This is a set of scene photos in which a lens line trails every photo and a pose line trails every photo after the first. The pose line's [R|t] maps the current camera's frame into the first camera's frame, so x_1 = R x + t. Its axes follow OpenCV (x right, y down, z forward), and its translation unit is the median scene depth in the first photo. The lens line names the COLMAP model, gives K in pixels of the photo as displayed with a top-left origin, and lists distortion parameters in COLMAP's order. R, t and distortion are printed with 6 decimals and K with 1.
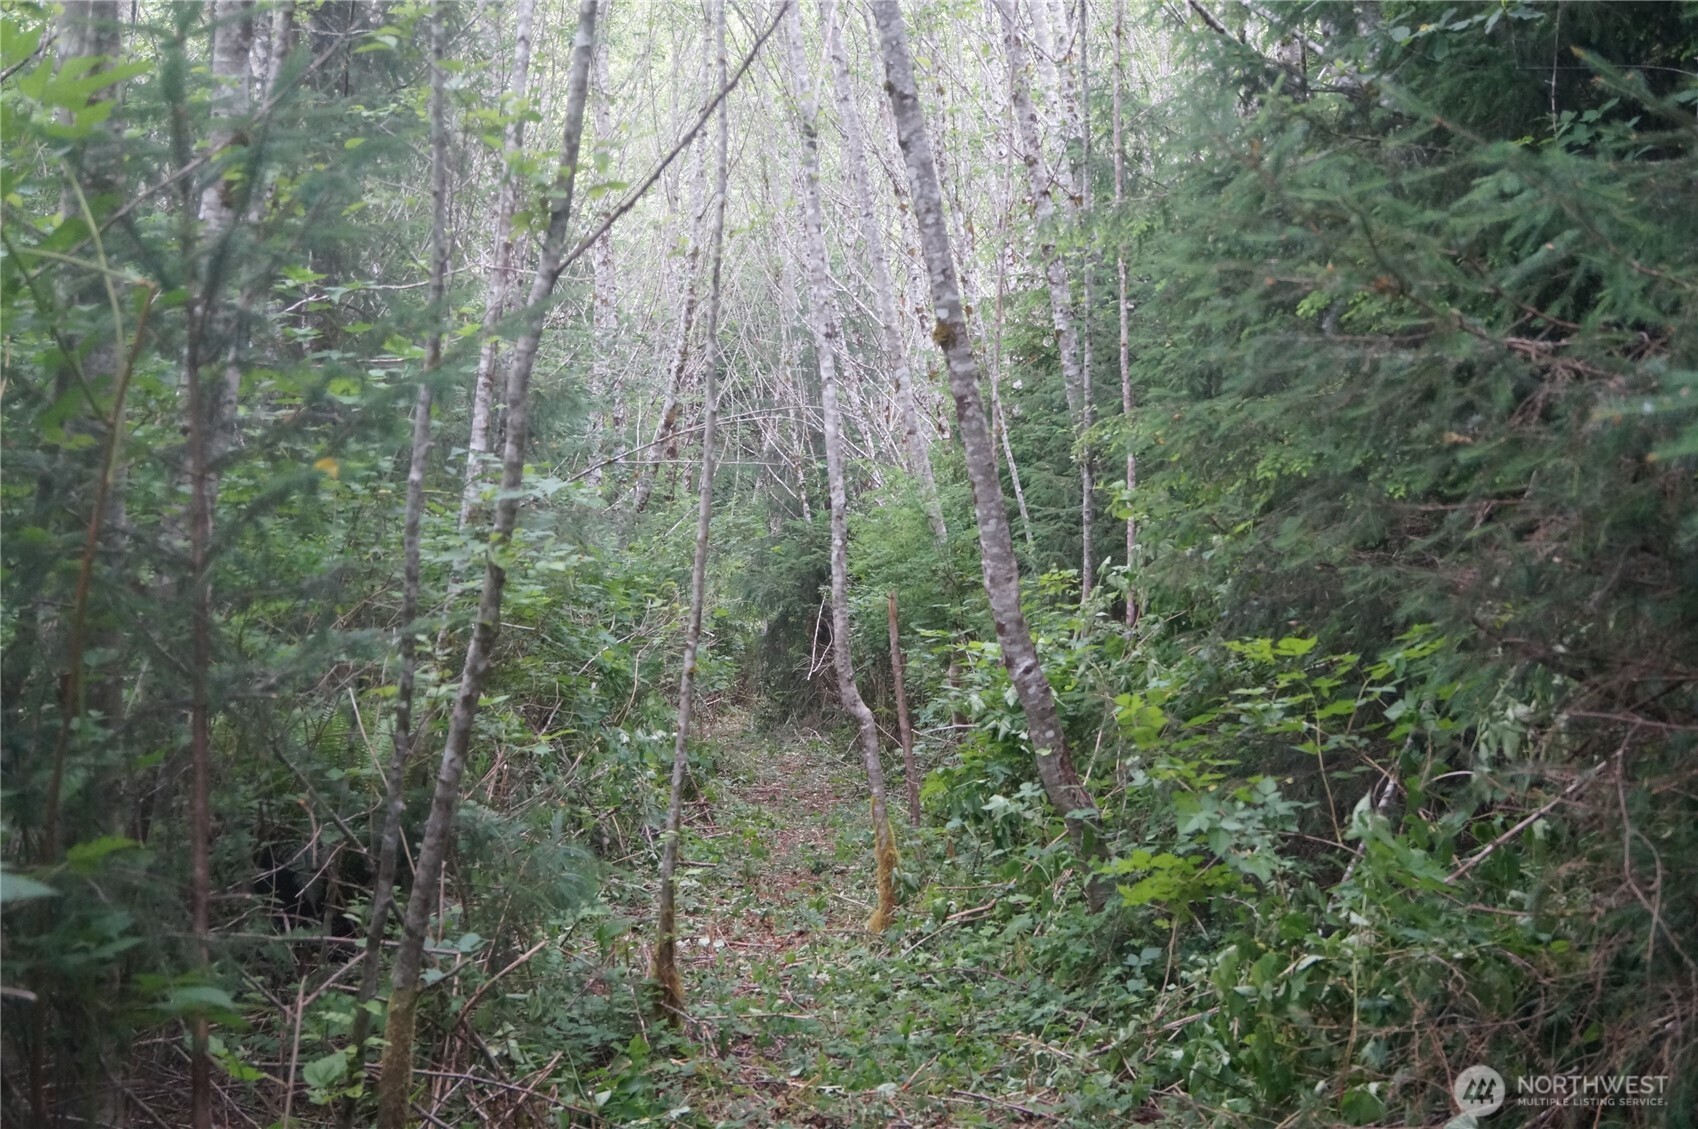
lens RADIAL K [[2558.4, 0, 848.0], [0, 2558.4, 563.5], [0, 0, 1]] dist [-0.009492, 0.000000]
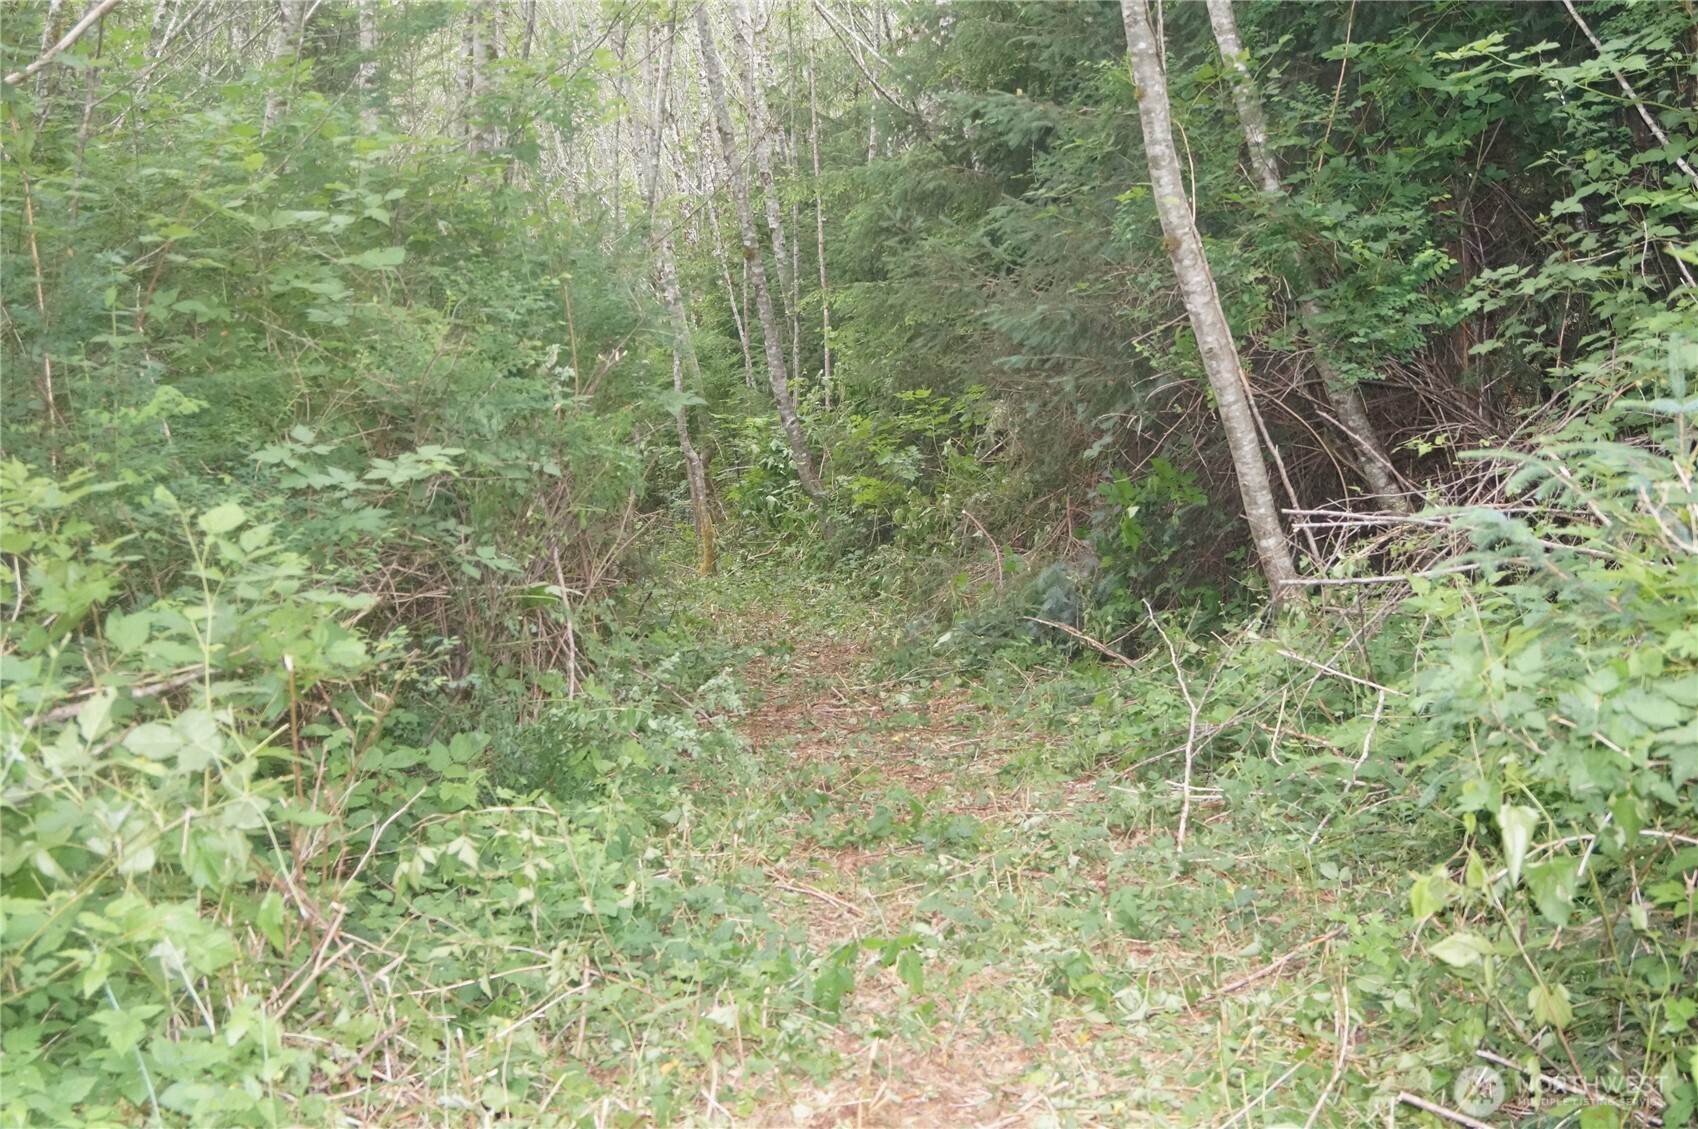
lens RADIAL K [[2558.4, 0, 849.3], [0, 2558.4, 565.0], [0, 0, 1]] dist [-0.009492, 0.000000]
pose [[0.989992, -0.025767, 0.138752, -0.167364], [0.017312, 0.997938, 0.061802, 0.030186], [-0.140058, -0.058781, 0.988397, -0.993429]]
